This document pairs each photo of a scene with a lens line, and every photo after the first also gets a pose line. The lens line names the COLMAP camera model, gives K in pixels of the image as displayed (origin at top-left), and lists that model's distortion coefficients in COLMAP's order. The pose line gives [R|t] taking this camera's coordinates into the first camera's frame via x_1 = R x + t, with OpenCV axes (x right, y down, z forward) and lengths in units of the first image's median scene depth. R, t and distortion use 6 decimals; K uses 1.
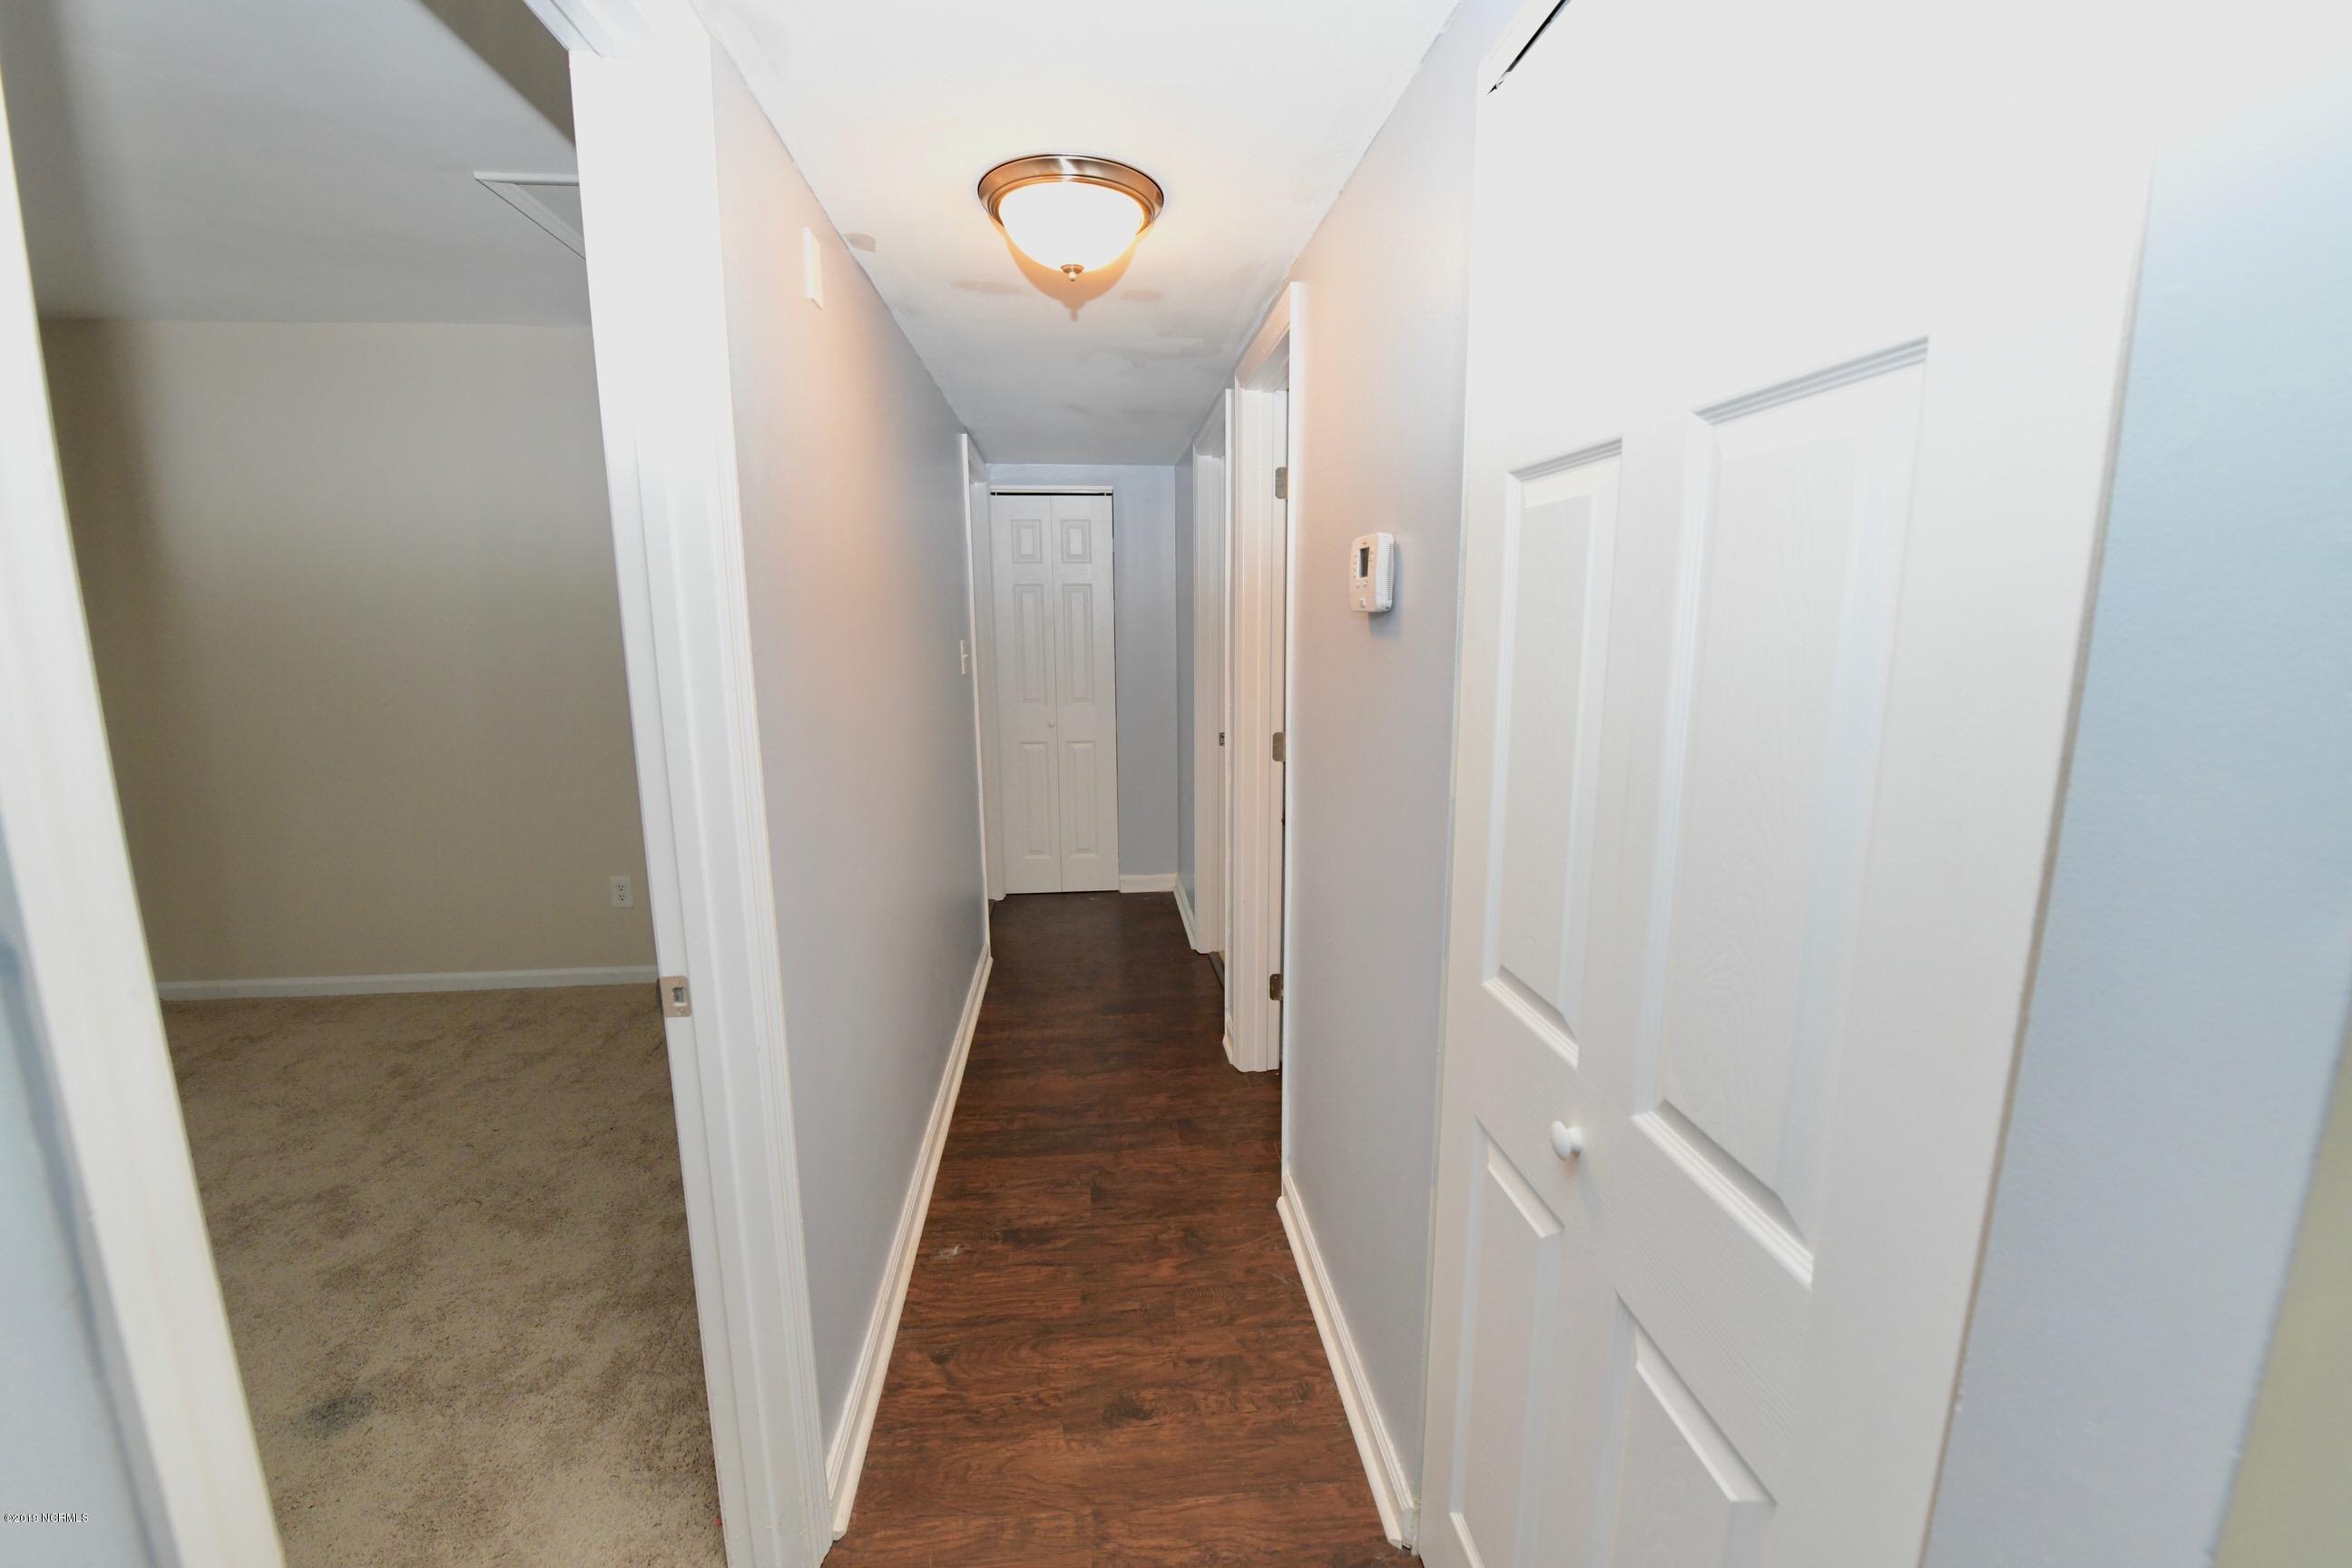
lens RADIAL K [[933.3, 0, 1166.0], [0, 933.3, 771.9], [0, 0, 1]] dist [-0.021575, 0.000046]
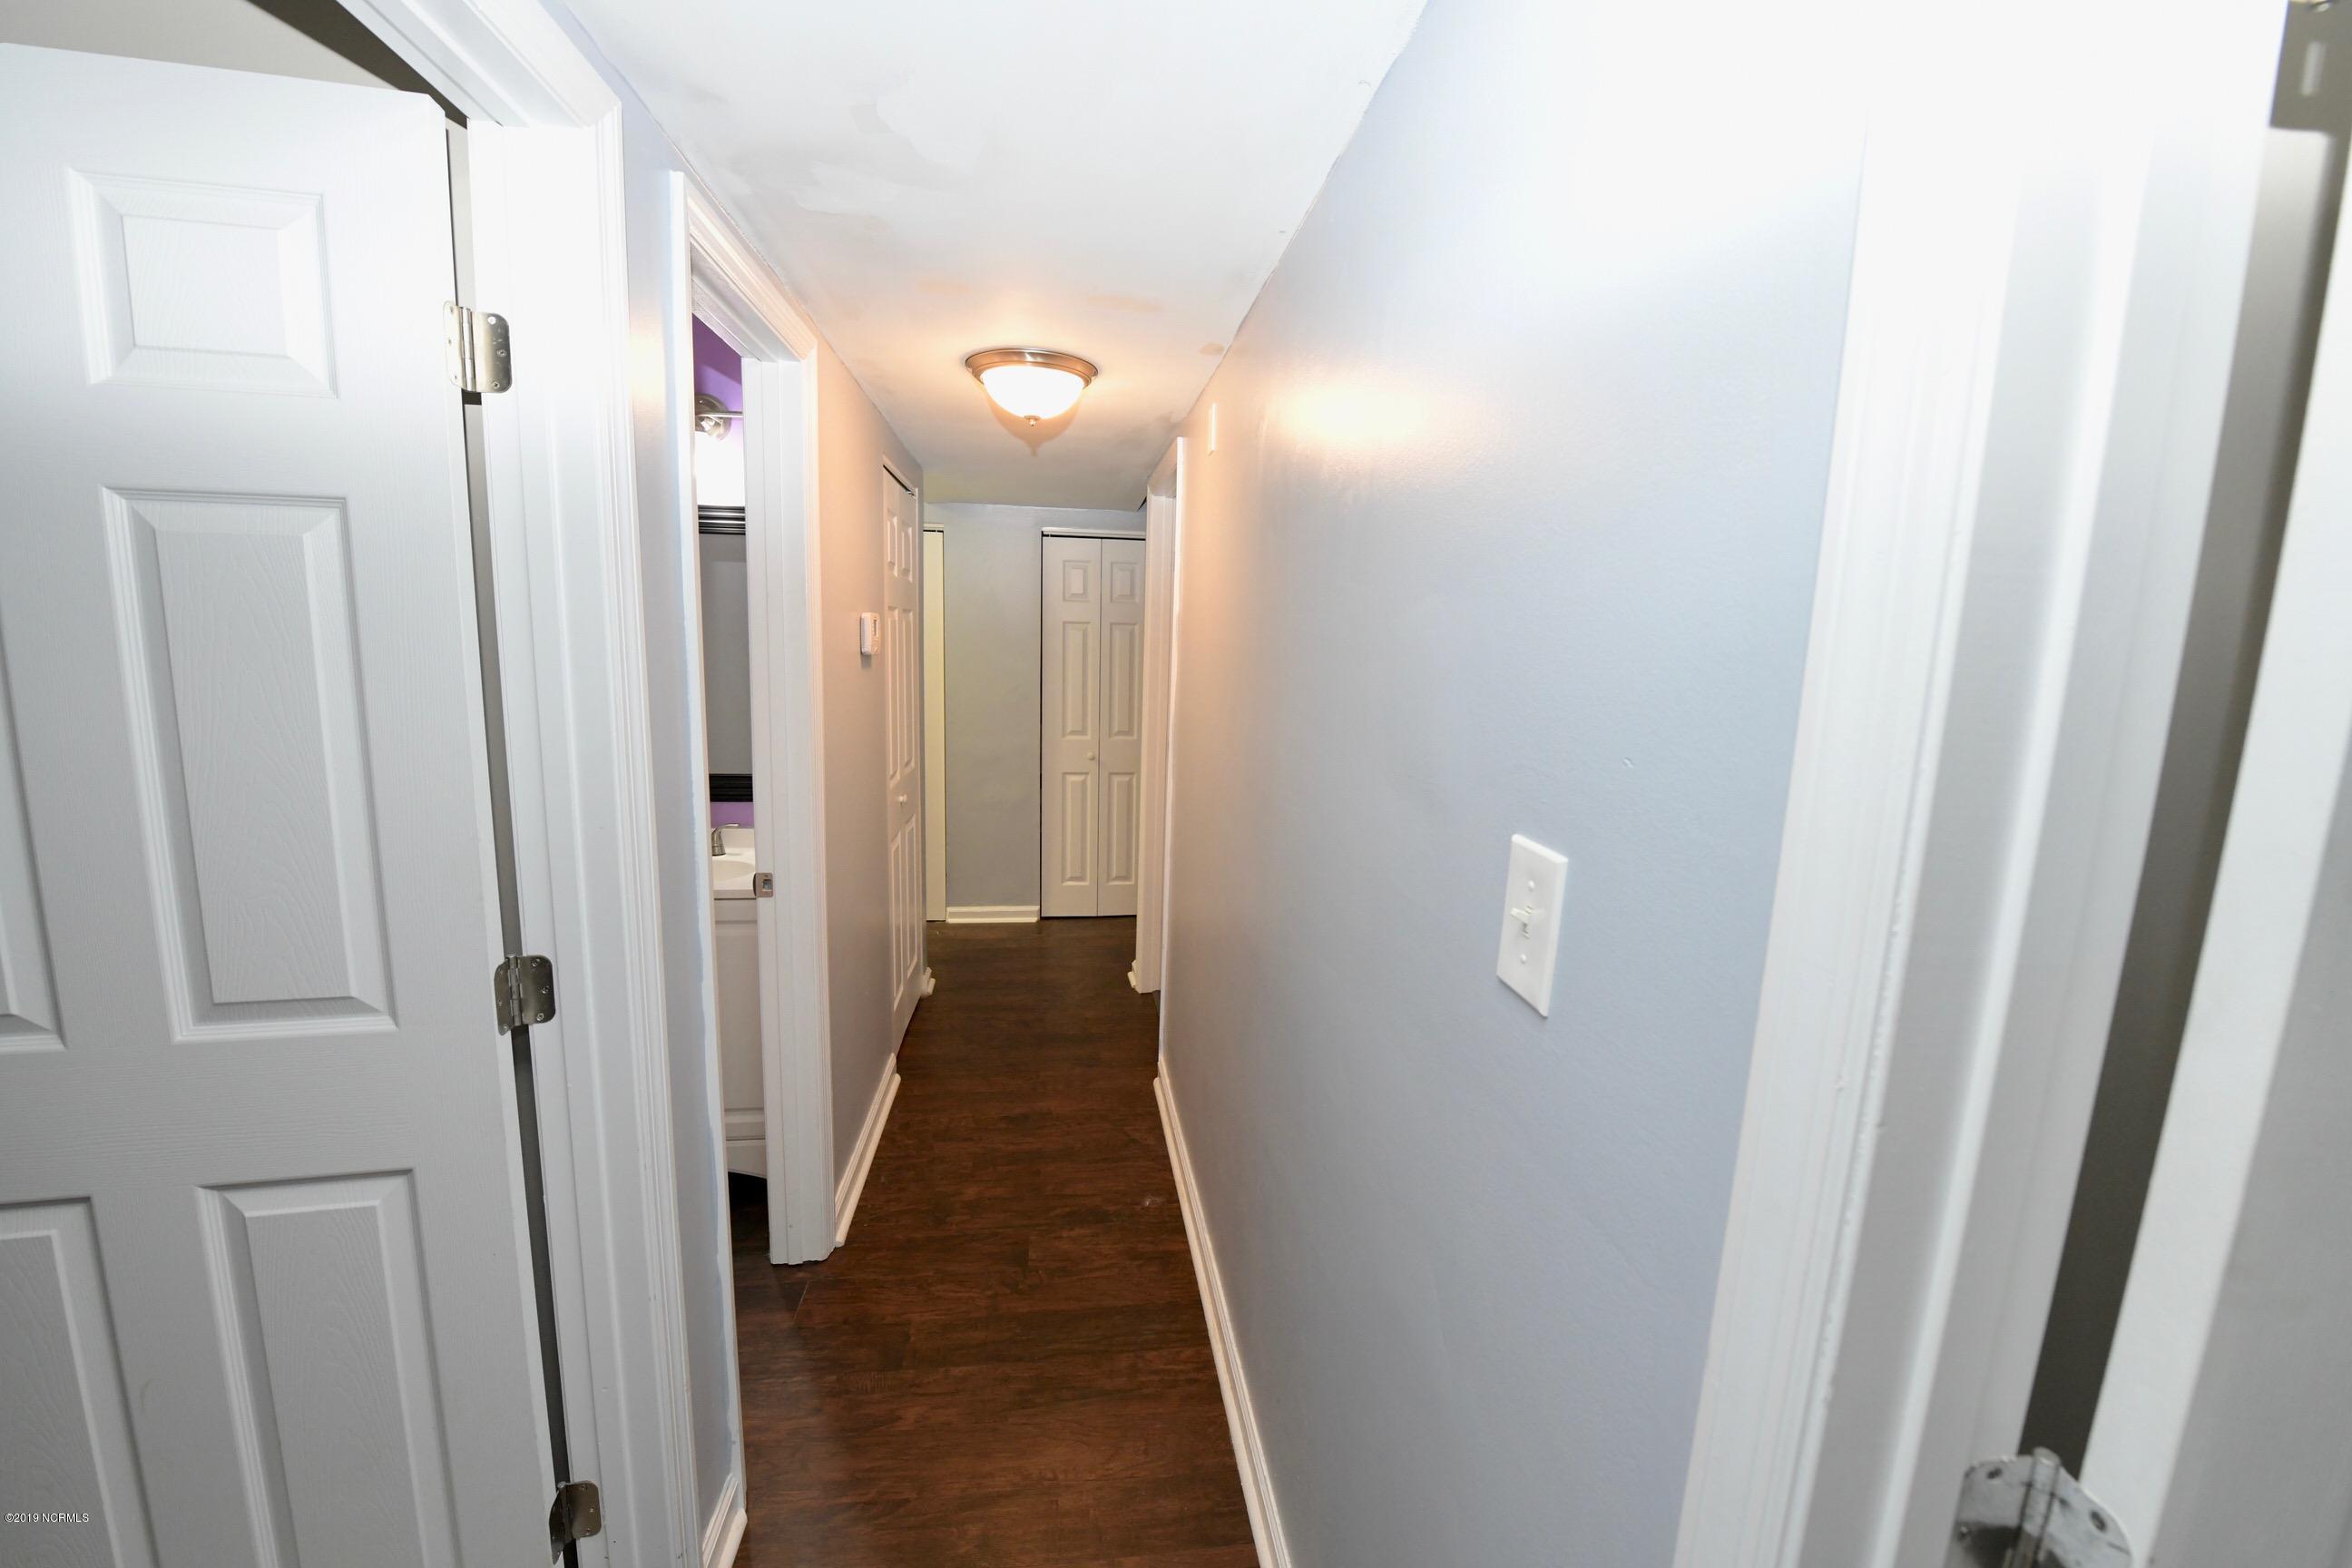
lens RADIAL K [[933.3, 0, 1172.2], [0, 933.3, 788.3], [0, 0, 1]] dist [-0.021575, 0.000046]
pose [[-0.998936, -0.026134, -0.037995, -0.186527], [-0.036893, 0.947226, 0.318438, -0.332004], [0.027668, 0.319501, -0.947182, 1.815263]]
